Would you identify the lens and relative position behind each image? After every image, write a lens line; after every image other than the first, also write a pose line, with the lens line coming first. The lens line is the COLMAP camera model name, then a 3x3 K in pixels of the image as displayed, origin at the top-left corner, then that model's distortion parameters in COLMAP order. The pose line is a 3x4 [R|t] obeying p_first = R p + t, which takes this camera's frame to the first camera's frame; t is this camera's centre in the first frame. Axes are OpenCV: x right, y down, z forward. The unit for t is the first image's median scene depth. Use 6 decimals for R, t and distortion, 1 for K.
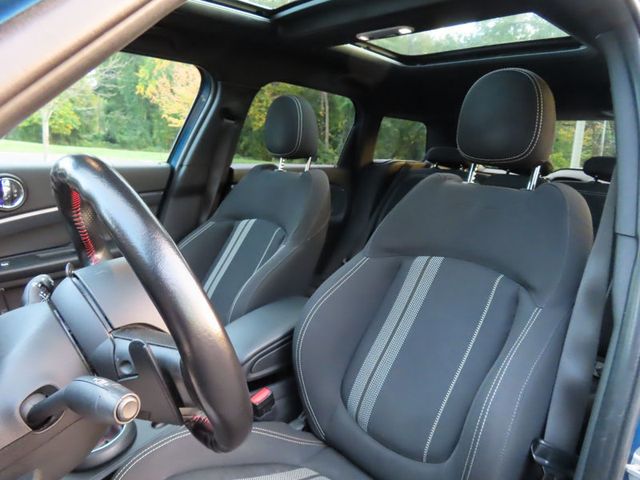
lens RADIAL K [[454.7, 0, 321.2], [0, 454.7, 236.0], [0, 0, 1]] dist [-0.013118, 0.011607]
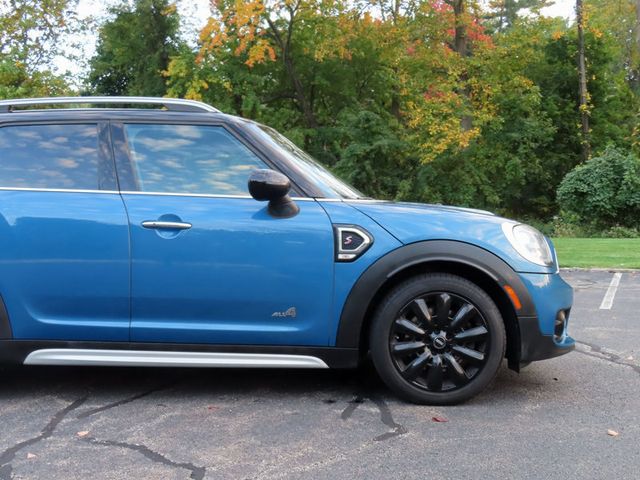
lens RADIAL K [[715.3, 0, 316.6], [0, 715.3, 240.7], [0, 0, 1]] dist [-0.008680, 0.000000]
pose [[0.973310, -0.076294, -0.216439, -0.102574], [0.044066, 0.987704, -0.149999, -0.064696], [0.225222, 0.136458, 0.964704, 0.336847]]
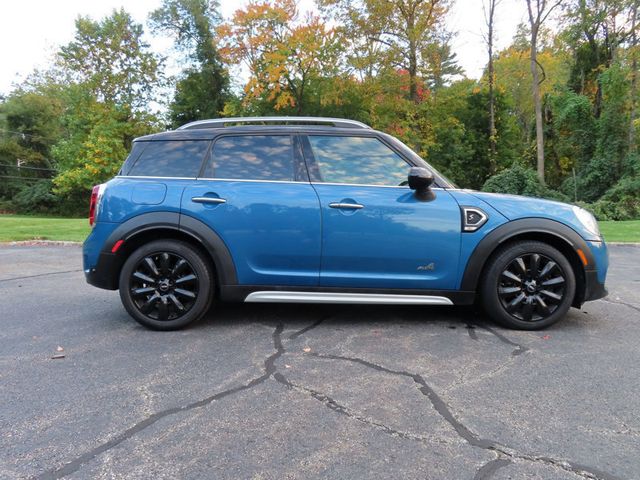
lens RADIAL K [[454.7, 0, 315.9], [0, 454.7, 237.9], [0, 0, 1]] dist [-0.013118, 0.011607]
pose [[0.976960, -0.063397, -0.203791, -0.118331], [0.040236, 0.992451, -0.115850, -0.065394], [0.209598, 0.104981, 0.972136, 0.337775]]
